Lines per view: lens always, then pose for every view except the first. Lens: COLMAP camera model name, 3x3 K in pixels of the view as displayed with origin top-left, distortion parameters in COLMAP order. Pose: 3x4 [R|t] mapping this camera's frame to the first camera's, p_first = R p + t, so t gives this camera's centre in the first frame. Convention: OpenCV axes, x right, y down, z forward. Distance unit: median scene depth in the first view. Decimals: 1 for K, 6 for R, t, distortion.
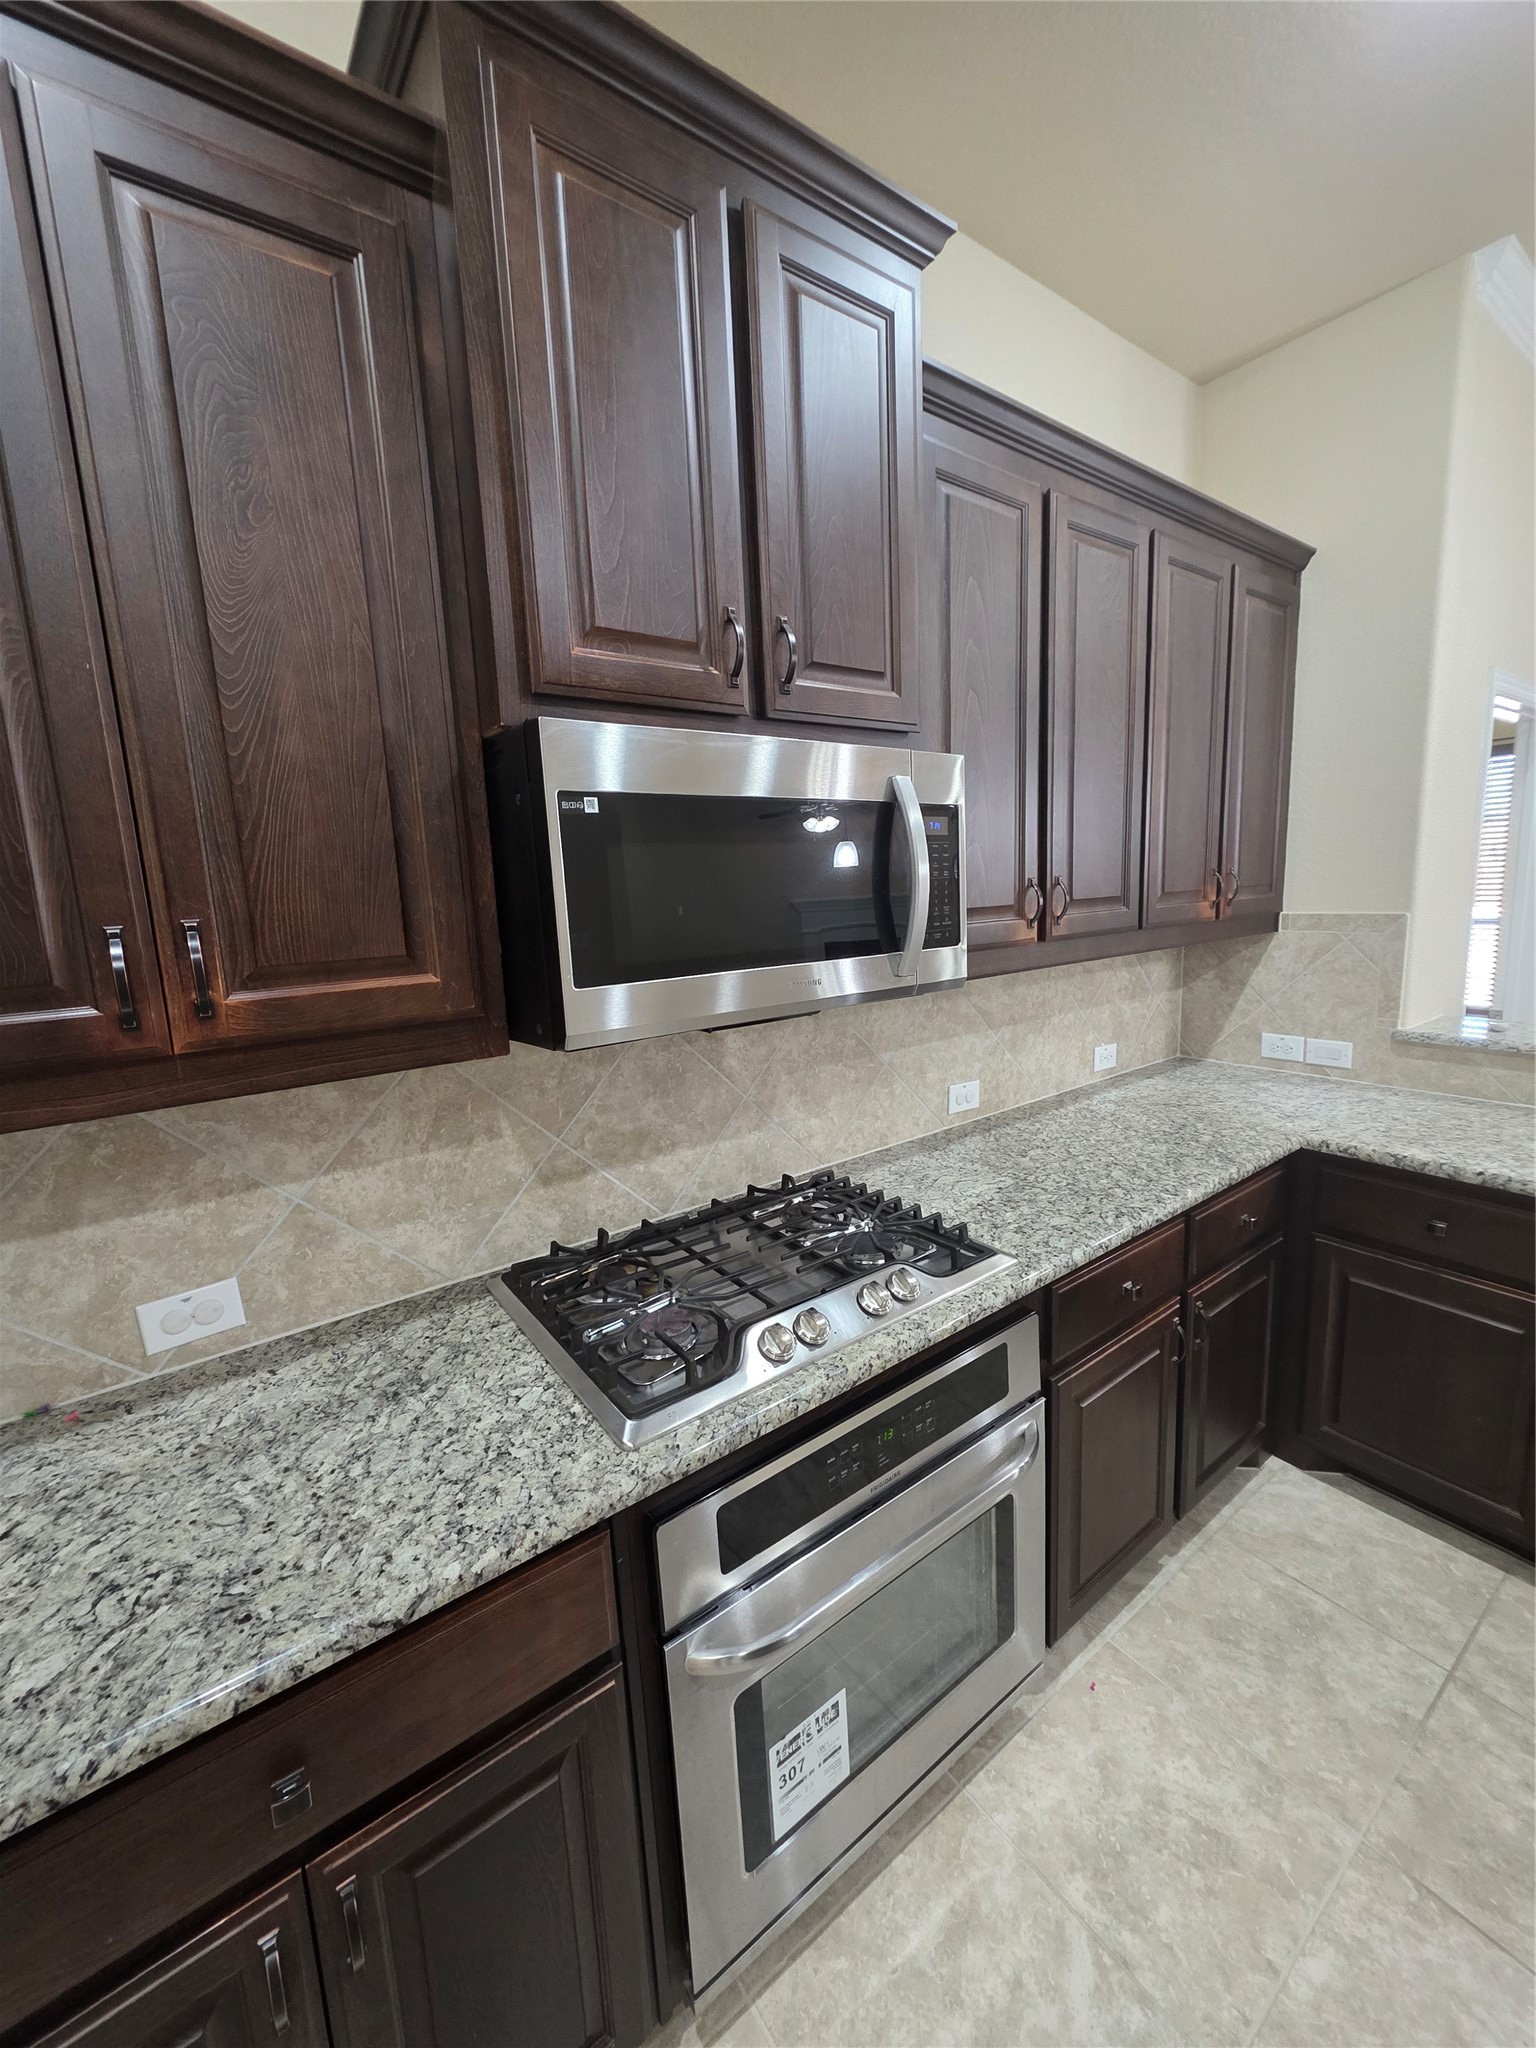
lens RADIAL K [[821.1, 0, 775.2], [0, 821.1, 1018.1], [0, 0, 1]] dist [0.002038, -0.000659]
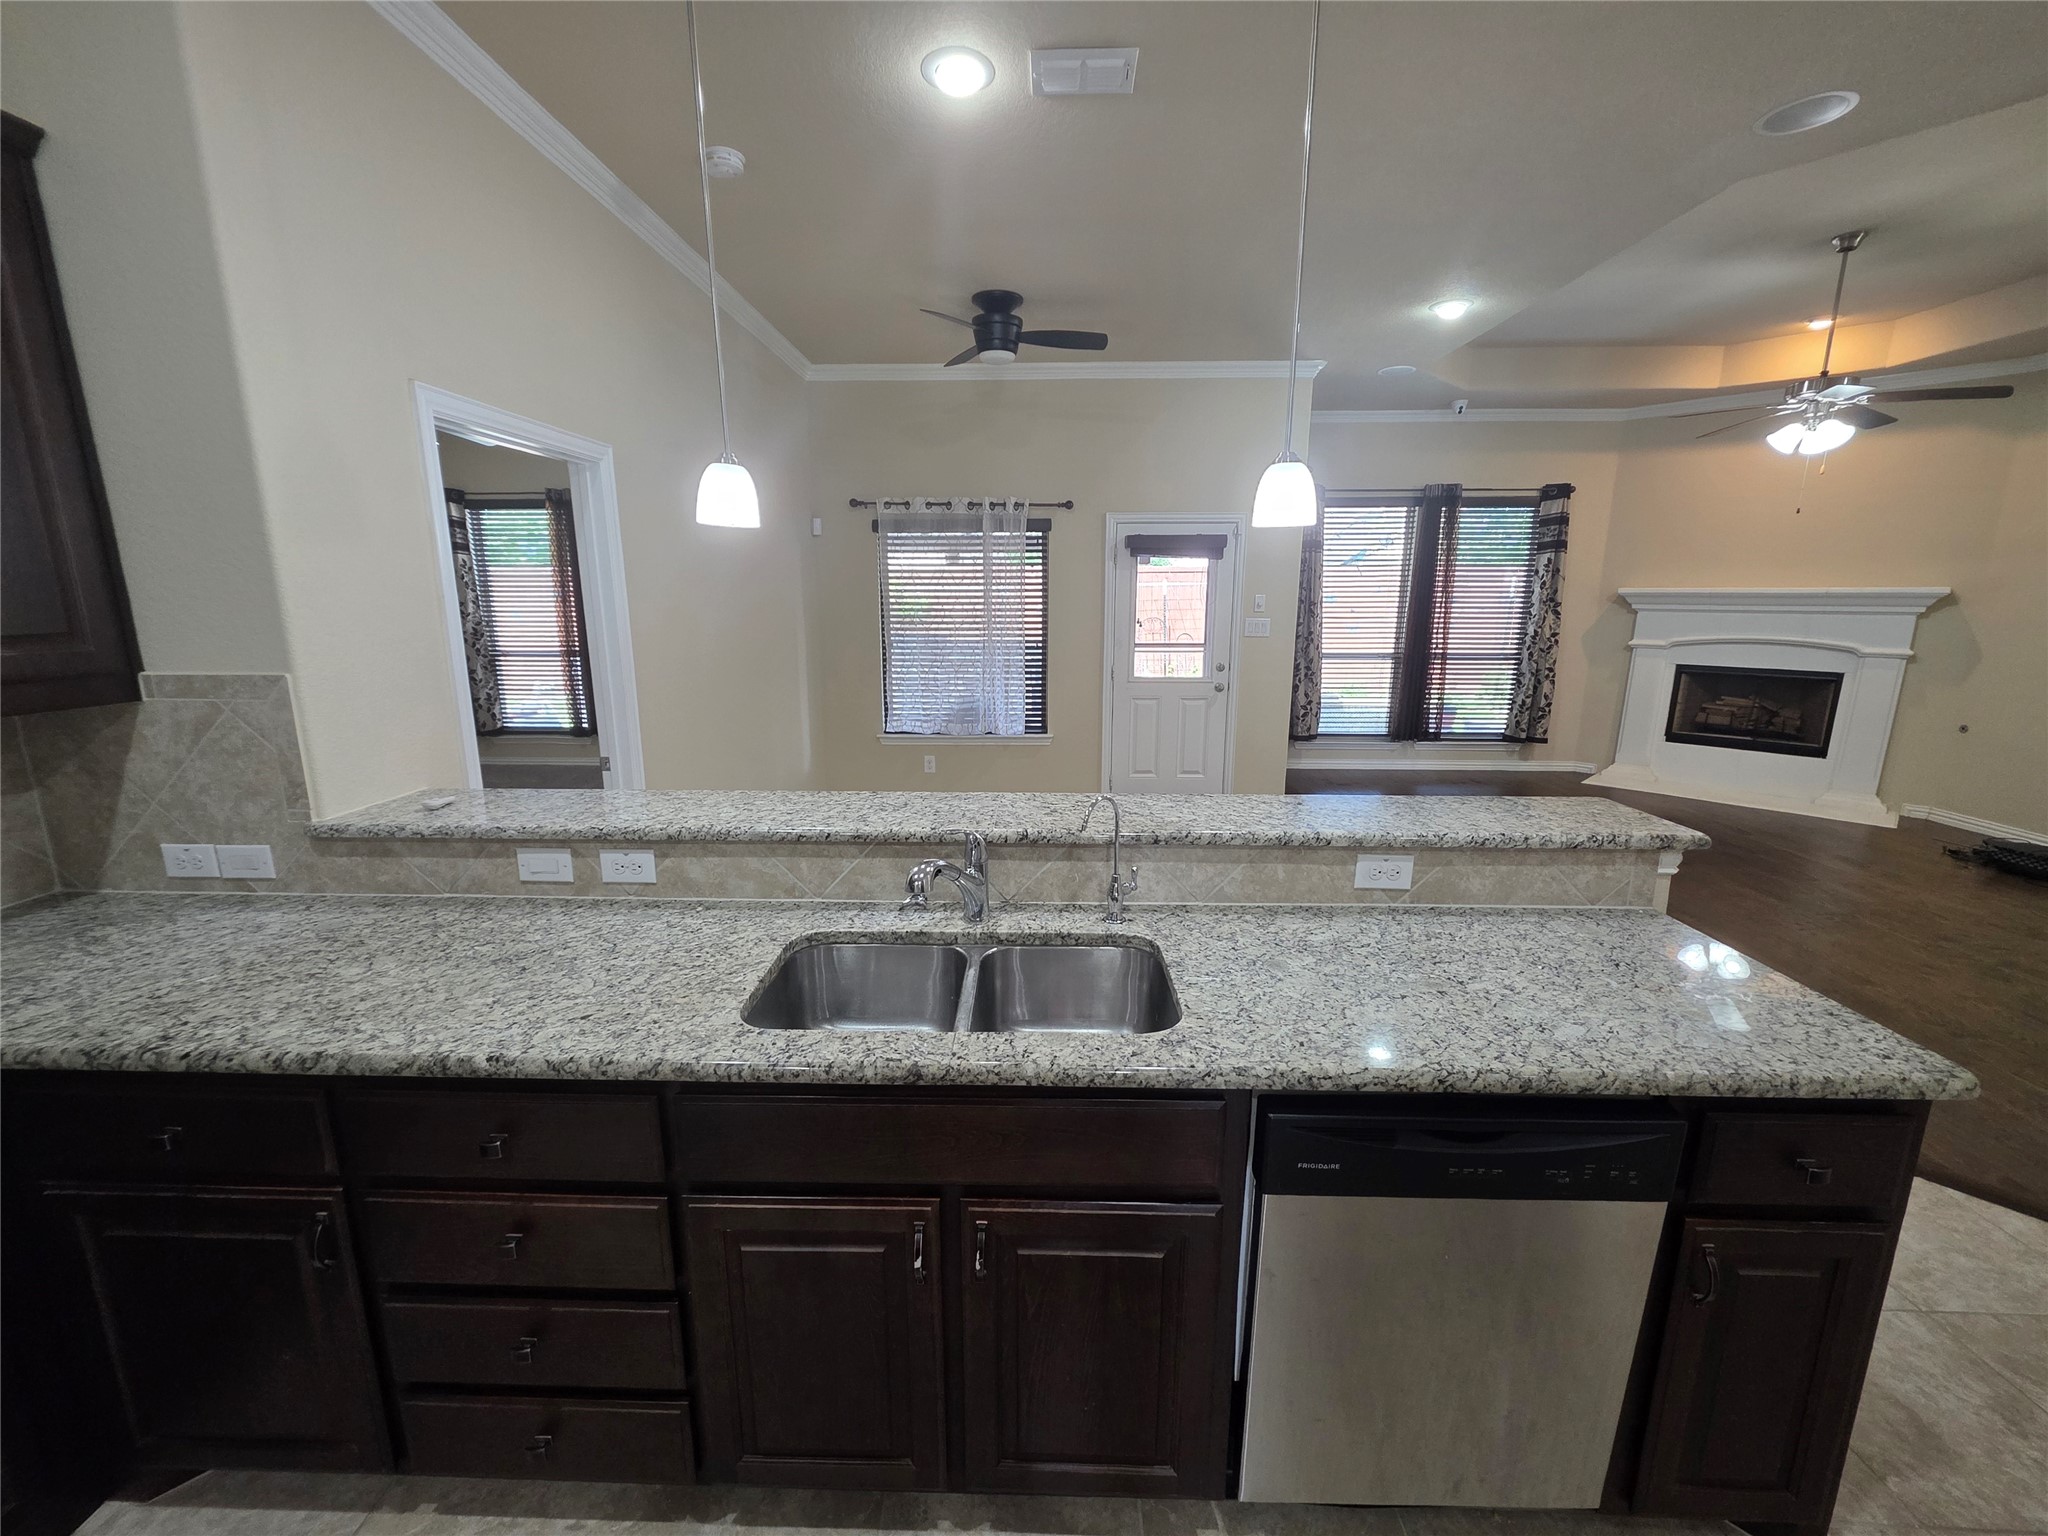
lens RADIAL K [[821.1, 0, 1020.1], [0, 821.1, 762.0], [0, 0, 1]] dist [0.002038, -0.000659]
pose [[0.622353, -0.116200, 0.774064, 0.955942], [0.101394, 0.992555, 0.067478, -0.045686], [-0.776142, 0.036491, 0.629501, -0.021587]]
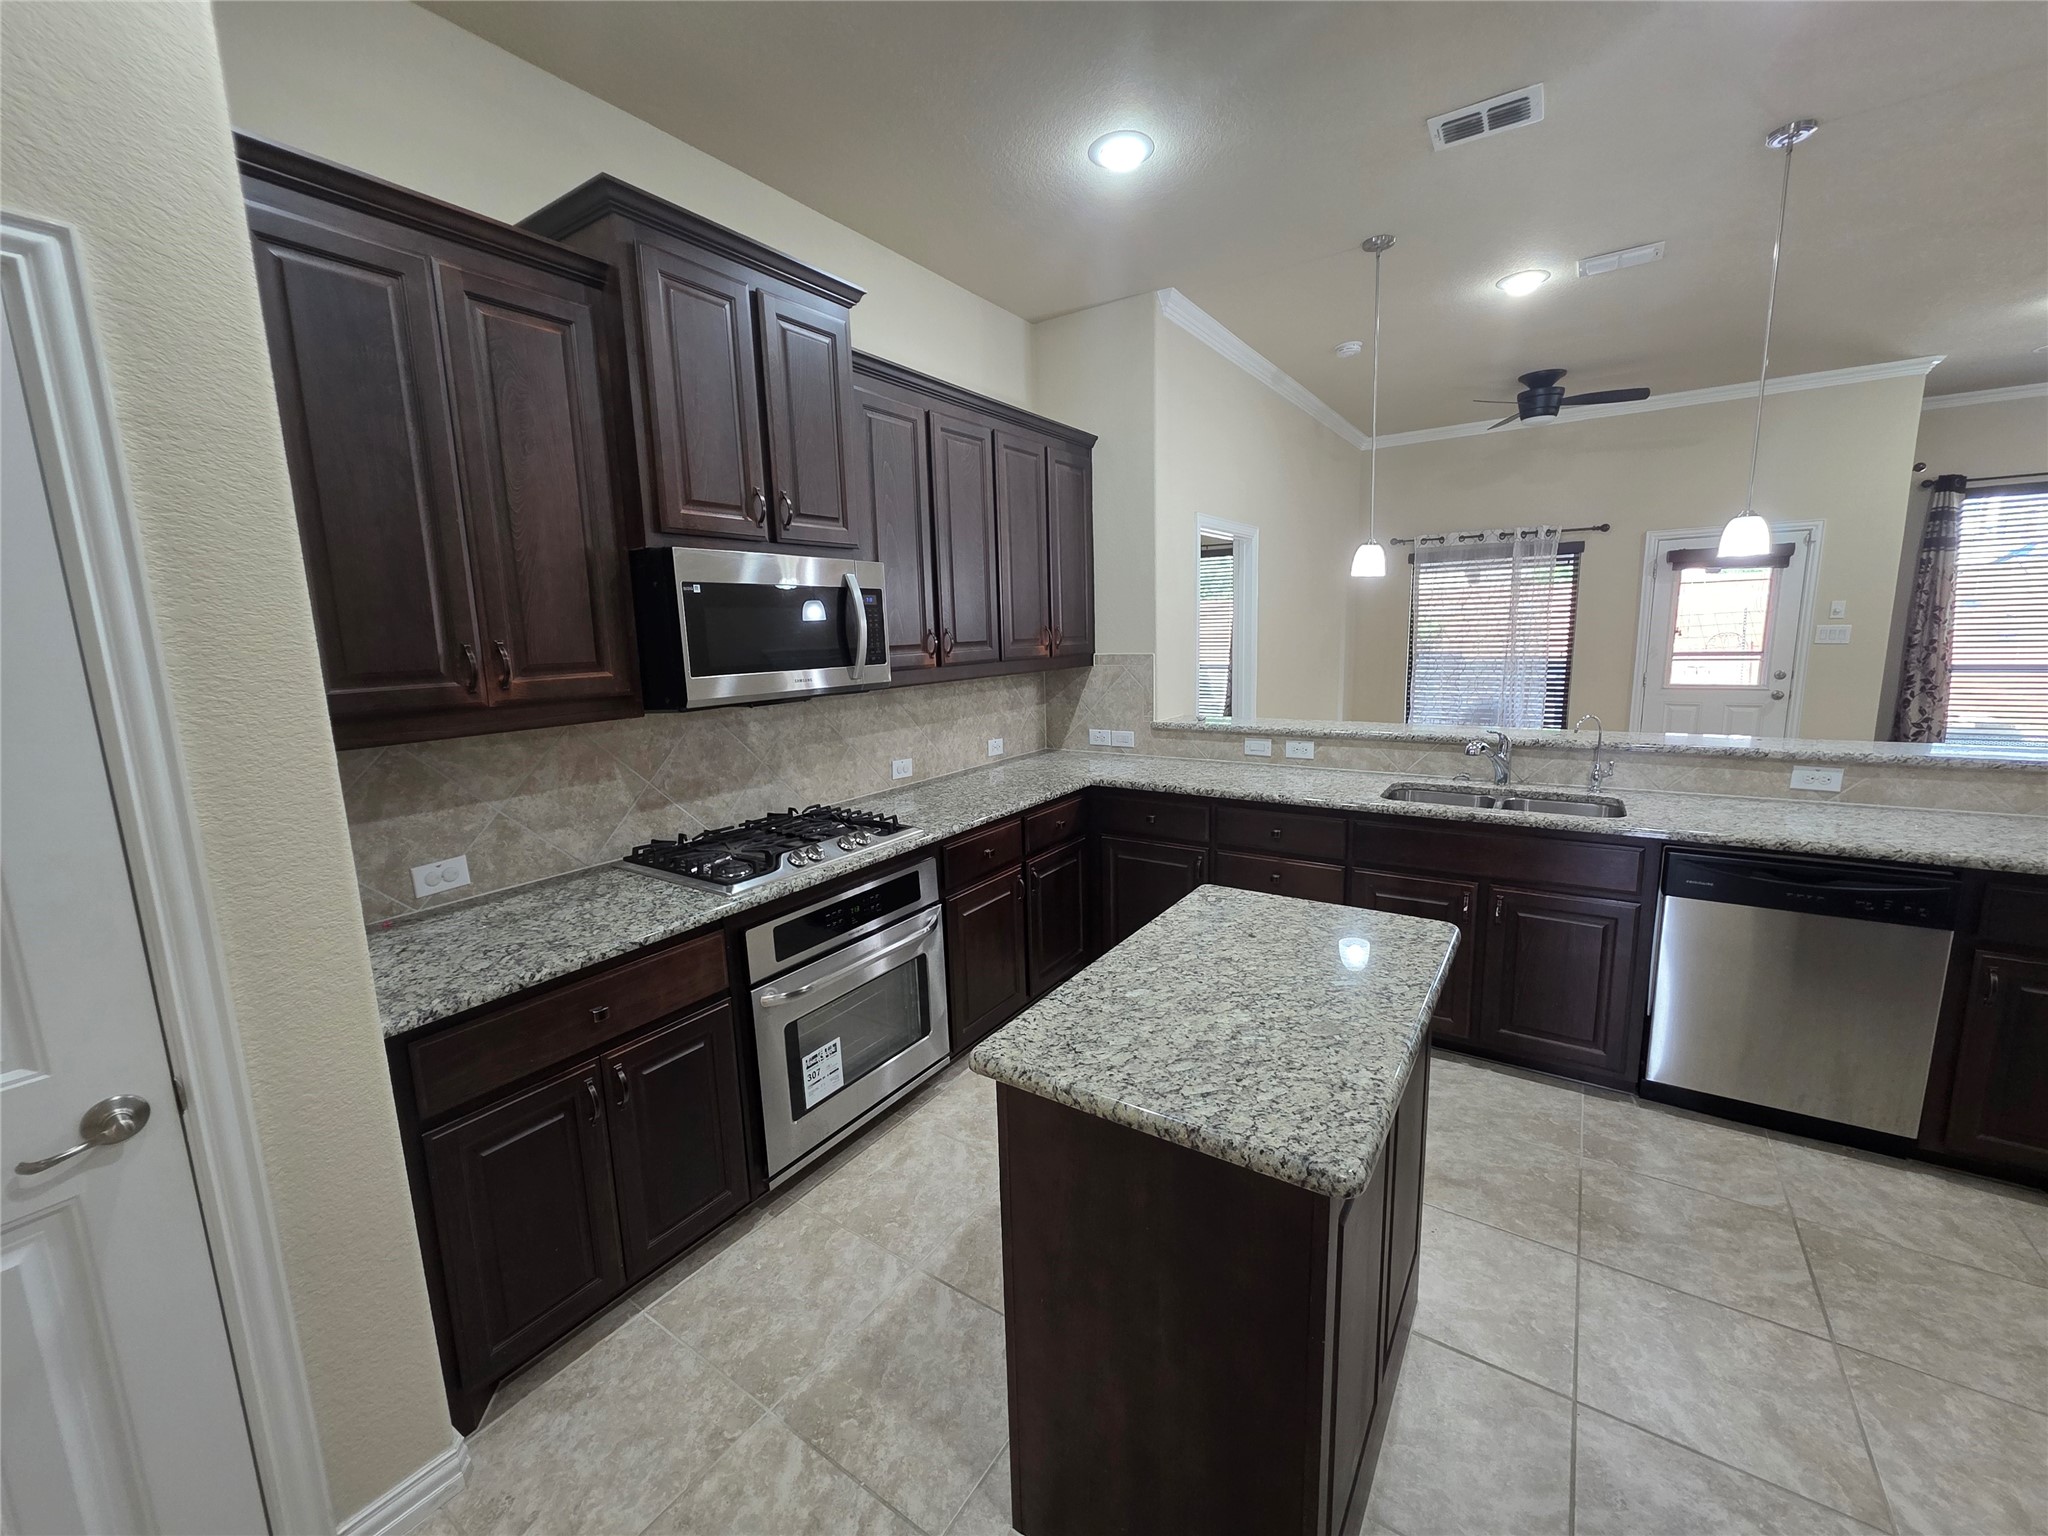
lens RADIAL K [[821.1, 0, 1021.2], [0, 821.1, 763.8], [0, 0, 1]] dist [0.002038, -0.000659]
pose [[0.944509, -0.039104, 0.326149, -0.101871], [0.042822, 0.999074, -0.004225, 0.159545], [-0.325682, 0.017957, 0.945309, -0.859250]]
